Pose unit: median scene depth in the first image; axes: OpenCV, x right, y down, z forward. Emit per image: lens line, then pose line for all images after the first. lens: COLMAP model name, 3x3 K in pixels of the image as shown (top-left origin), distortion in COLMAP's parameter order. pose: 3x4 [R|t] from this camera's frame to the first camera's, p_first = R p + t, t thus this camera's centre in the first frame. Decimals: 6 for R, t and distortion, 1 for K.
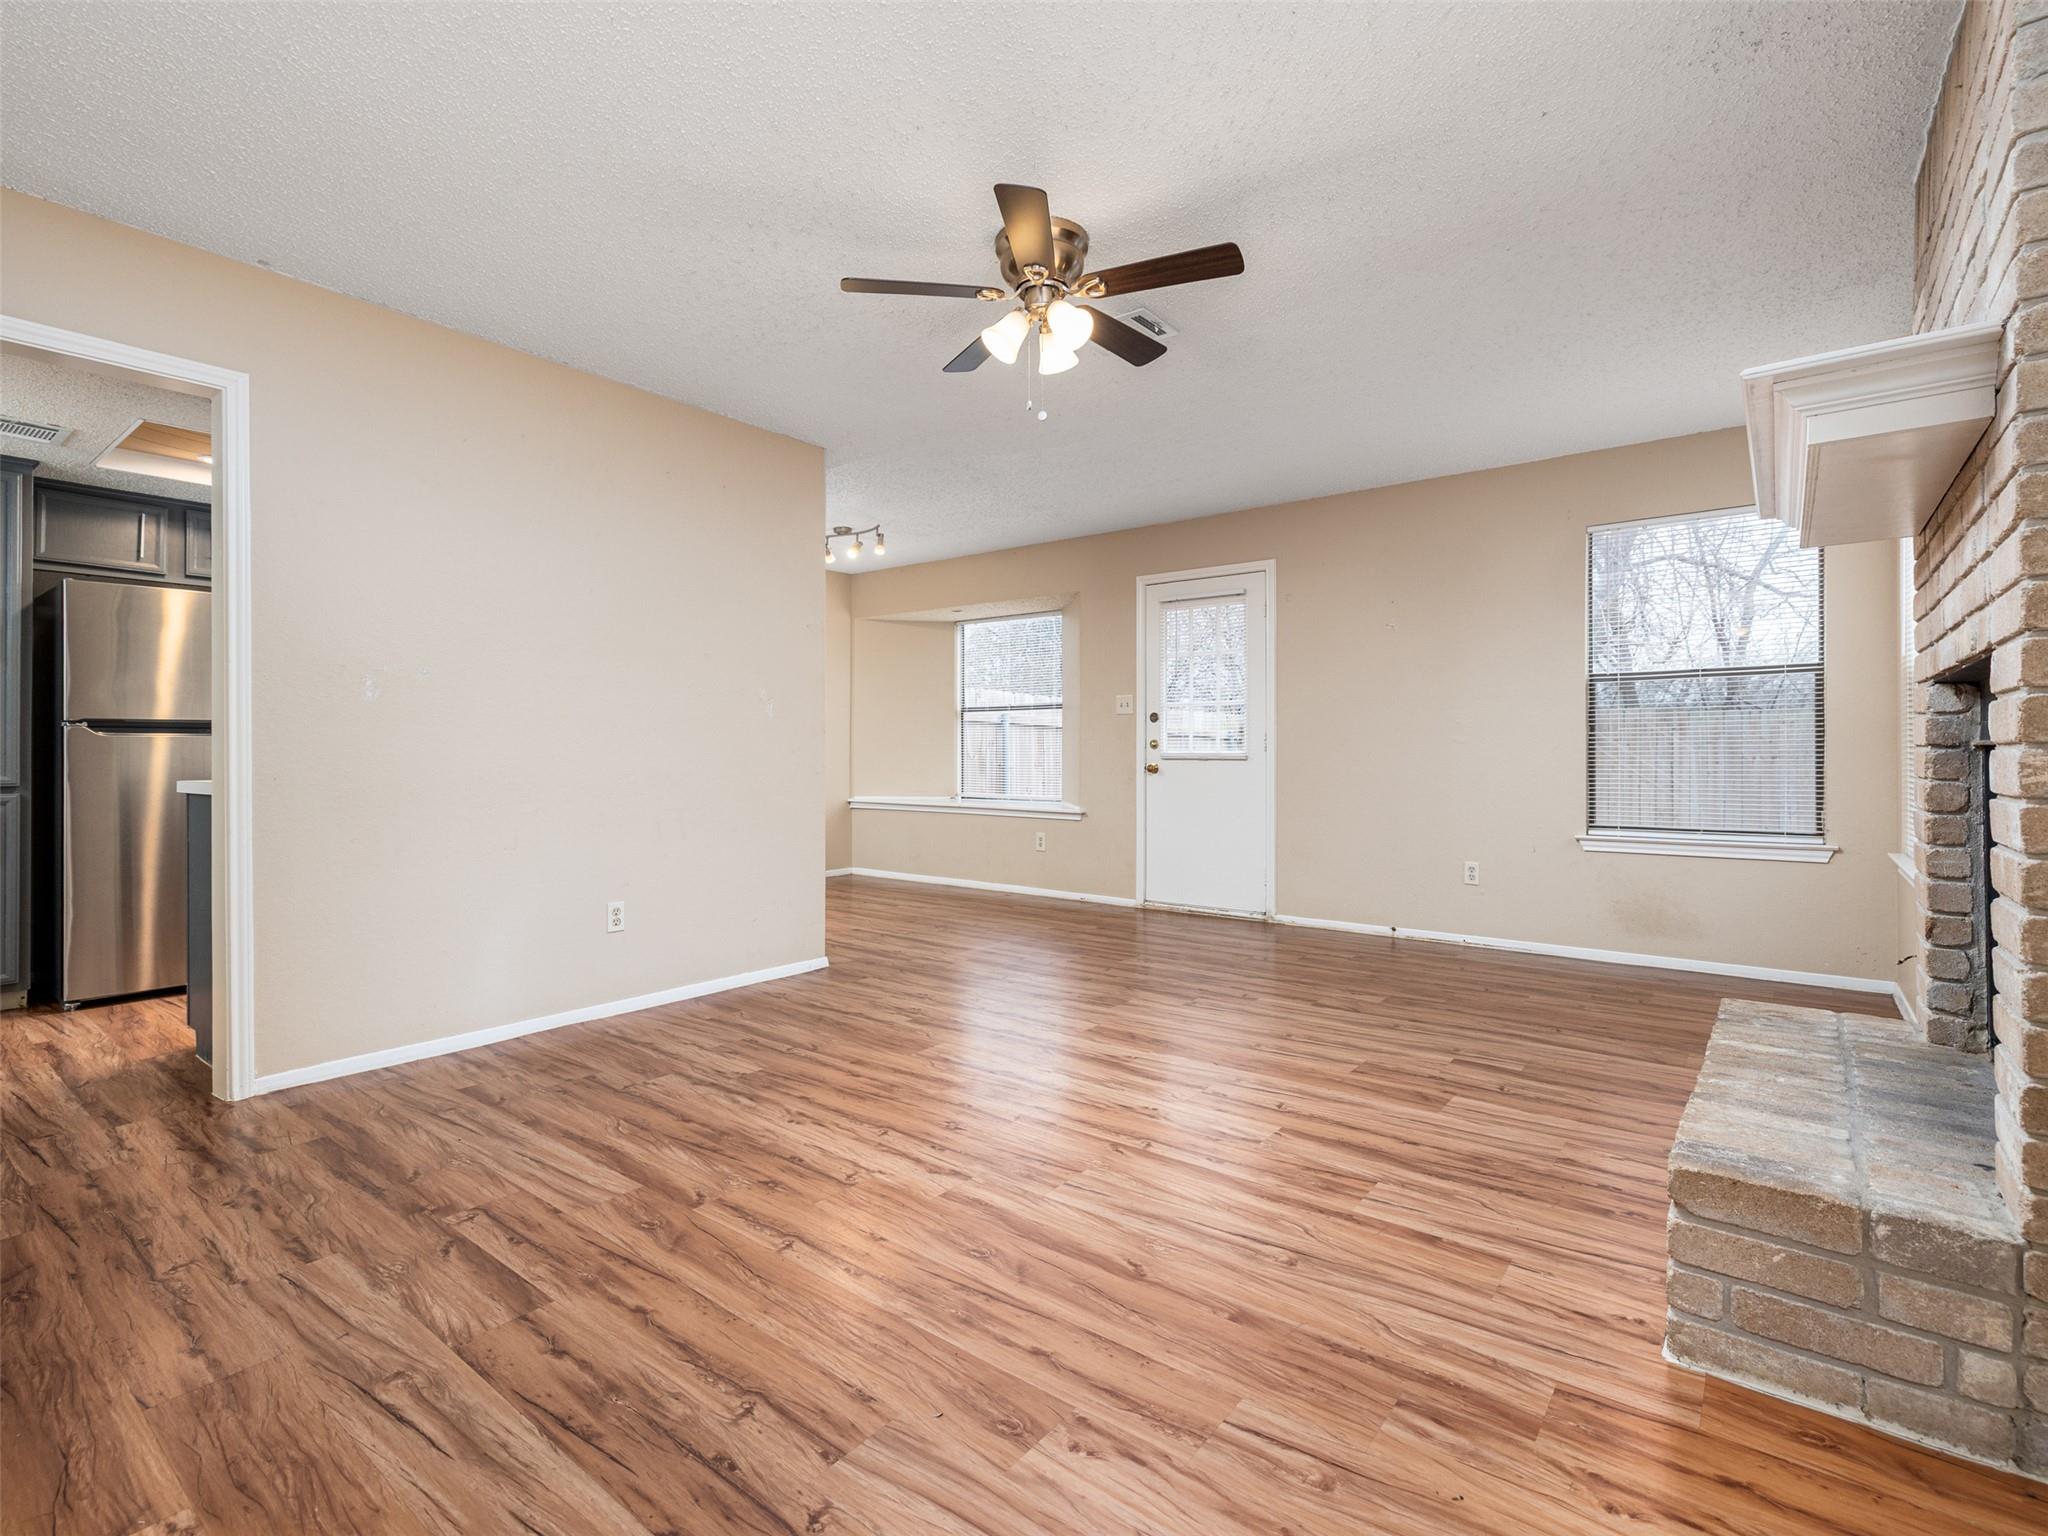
lens RADIAL K [[968.5, 0, 1016.6], [0, 968.5, 767.5], [0, 0, 1]] dist [-0.000406, 0.000577]
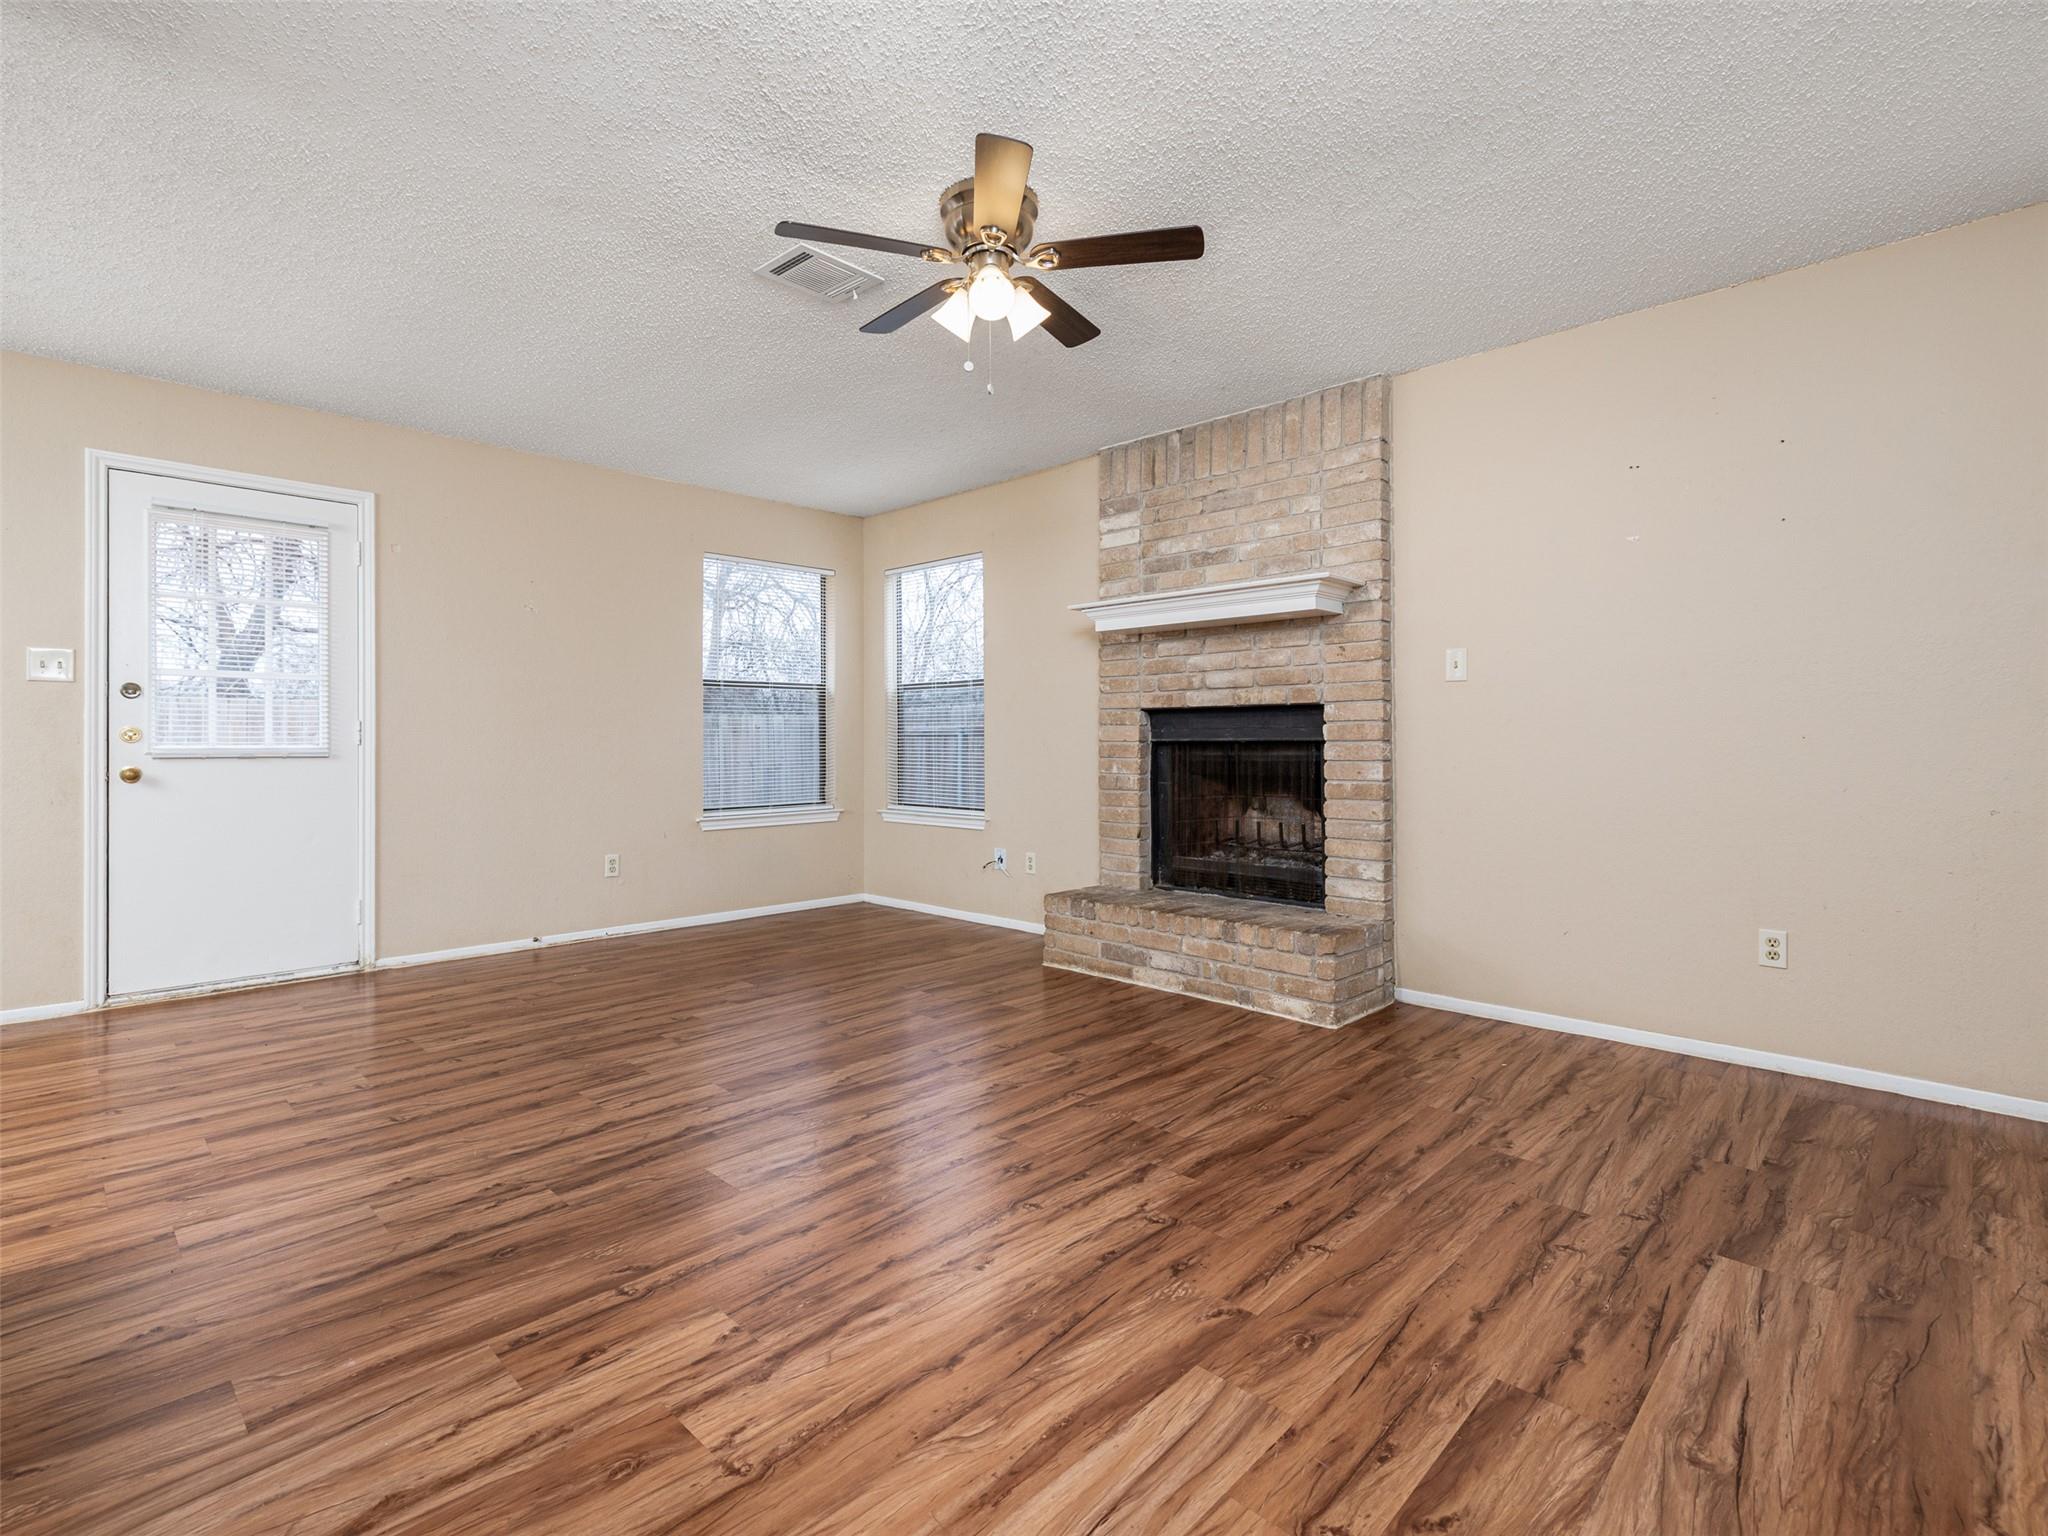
lens RADIAL K [[968.5, 0, 1005.1], [0, 968.5, 754.4], [0, 0, 1]] dist [-0.000406, 0.000577]
pose [[0.112957, -0.010200, 0.993548, -1.070055], [0.018351, 0.999798, 0.008178, -0.017667], [-0.993430, 0.017309, 0.113121, 1.029260]]
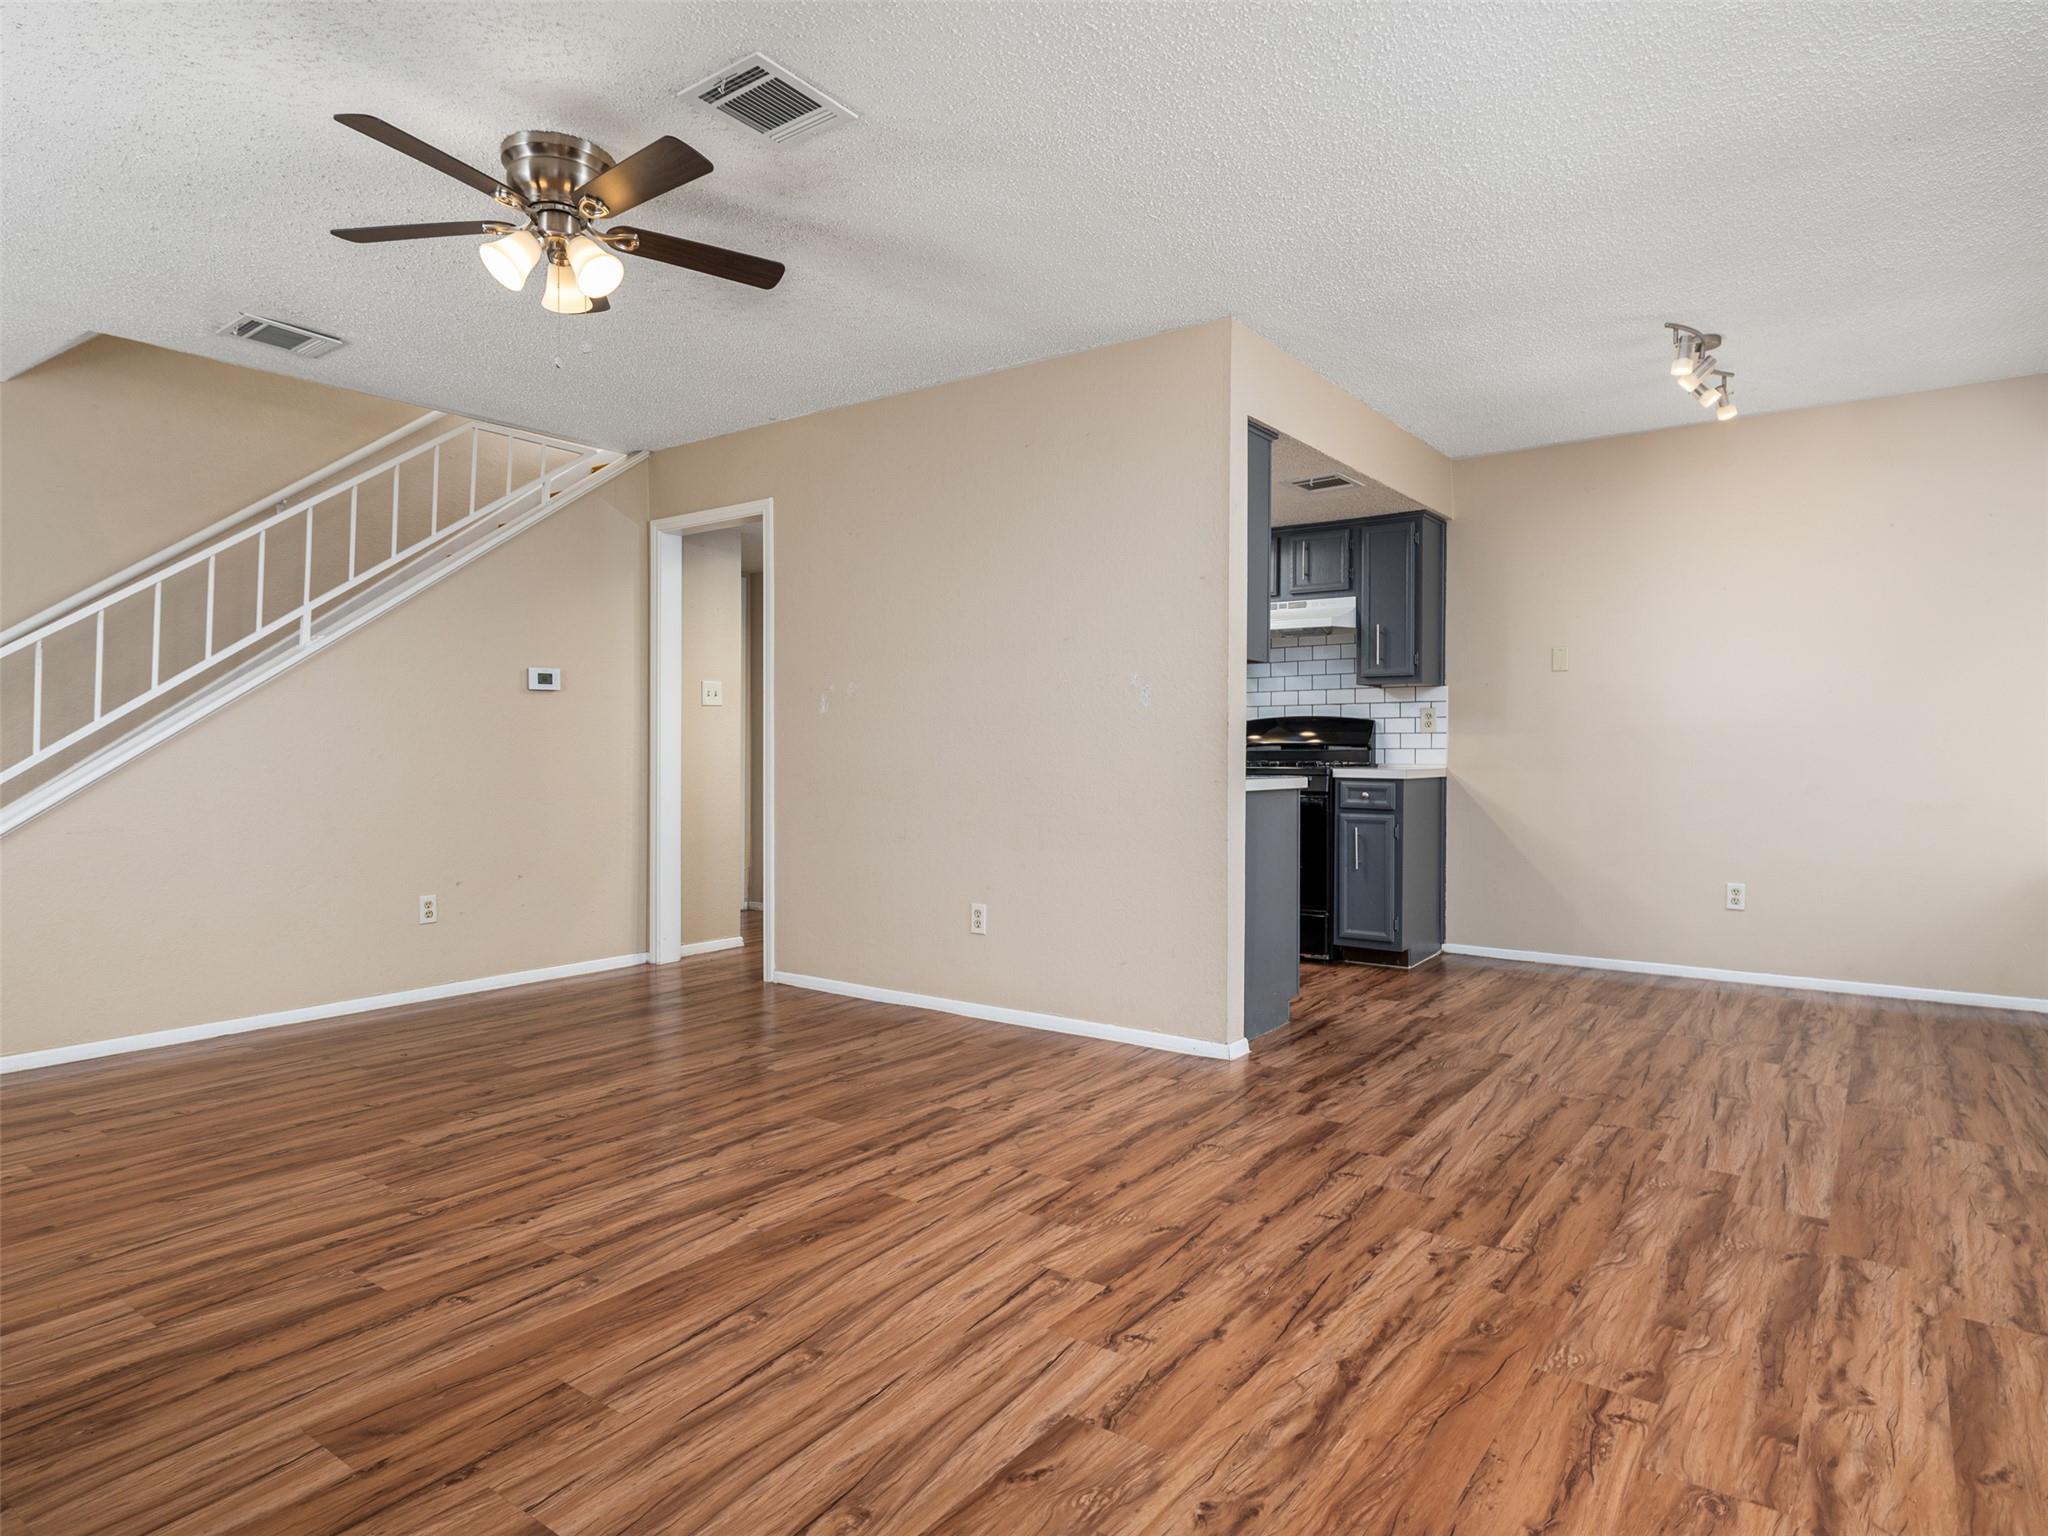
lens RADIAL K [[1189.9, 0, 1006.6], [0, 1189.9, 757.8], [0, 0, 1]] dist [-0.003543, 0.003058]
pose [[0.026698, 0.007552, -0.999615, 1.295749], [-0.015339, 0.999857, 0.007144, -0.031438], [0.999526, 0.015142, 0.026810, 1.607275]]
